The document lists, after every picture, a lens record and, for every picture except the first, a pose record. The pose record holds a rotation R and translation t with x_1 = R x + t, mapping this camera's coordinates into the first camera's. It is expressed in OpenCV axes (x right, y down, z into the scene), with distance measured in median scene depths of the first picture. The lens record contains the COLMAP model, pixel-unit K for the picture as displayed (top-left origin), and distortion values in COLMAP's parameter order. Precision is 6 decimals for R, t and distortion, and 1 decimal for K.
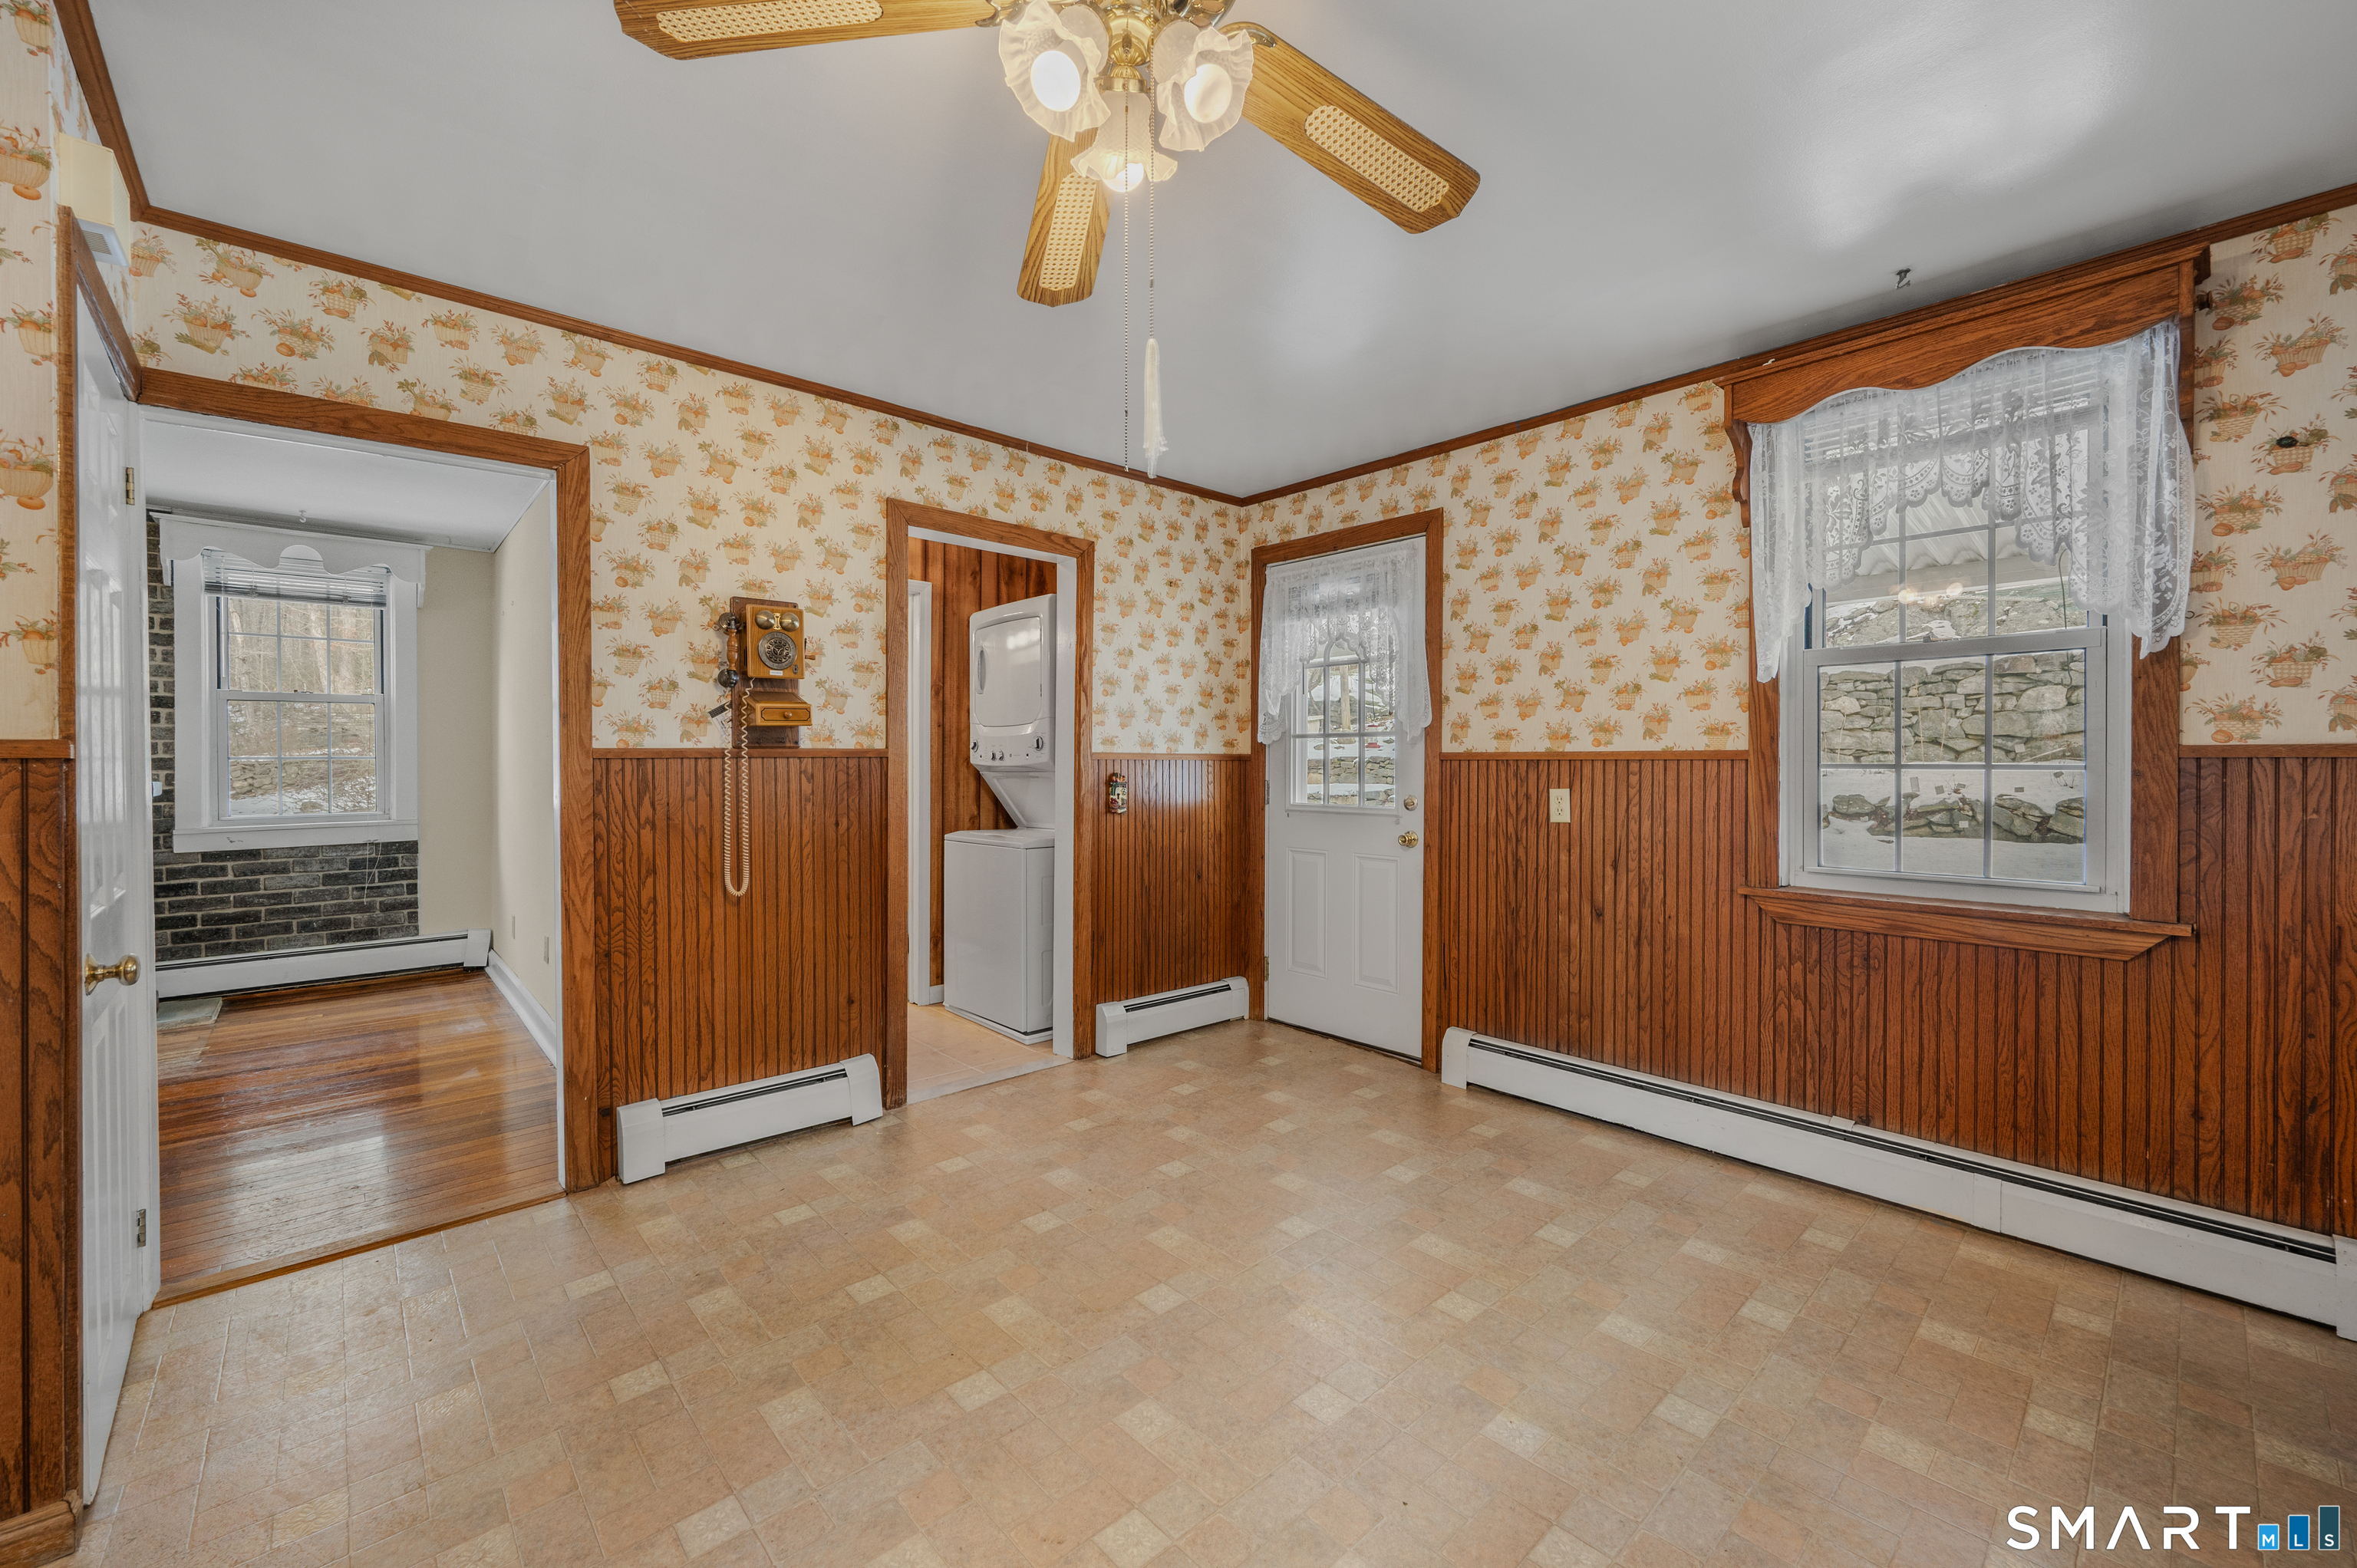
lens RADIAL K [[945.5, 0, 1172.3], [0, 945.5, 765.1], [0, 0, 1]] dist [-0.000774, 0.000158]
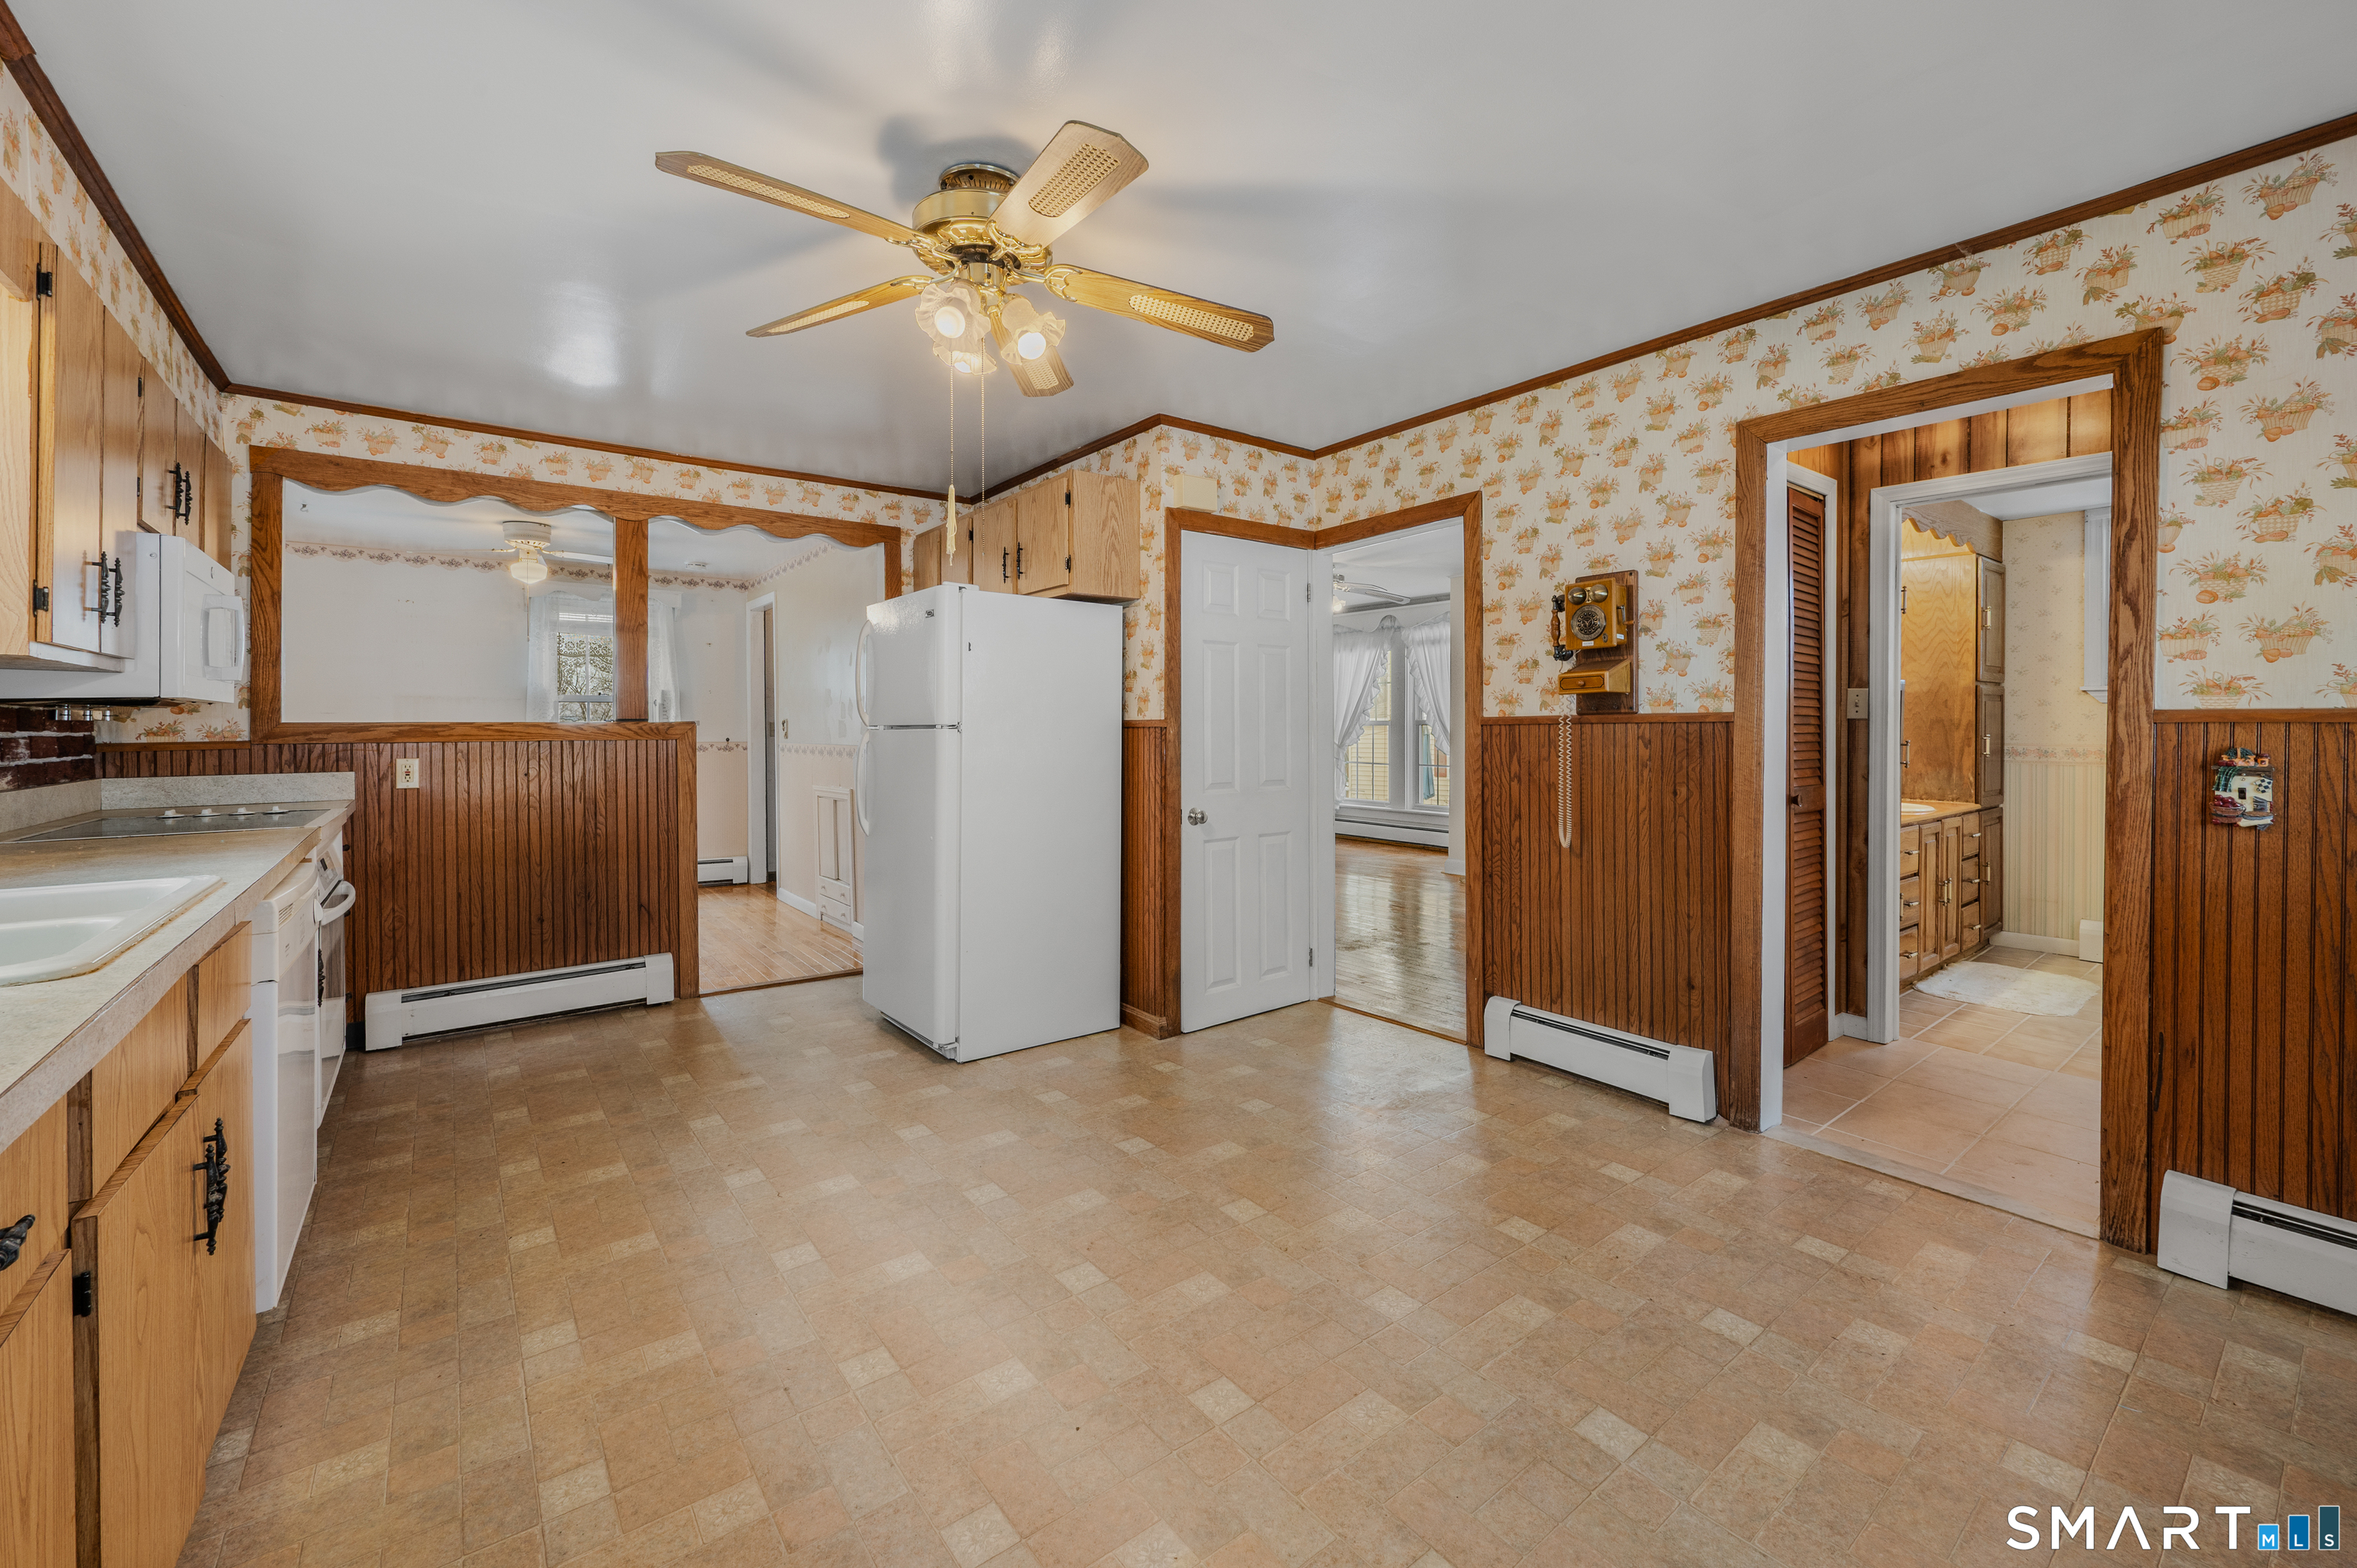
lens RADIAL K [[945.5, 0, 1175.4], [0, 945.5, 728.1], [0, 0, 1]] dist [-0.000774, 0.000158]
pose [[-0.081390, 0.003436, -0.996676, 0.658823], [0.000967, 0.999994, 0.003369, -0.006473], [0.996682, -0.000690, -0.081392, 0.605179]]
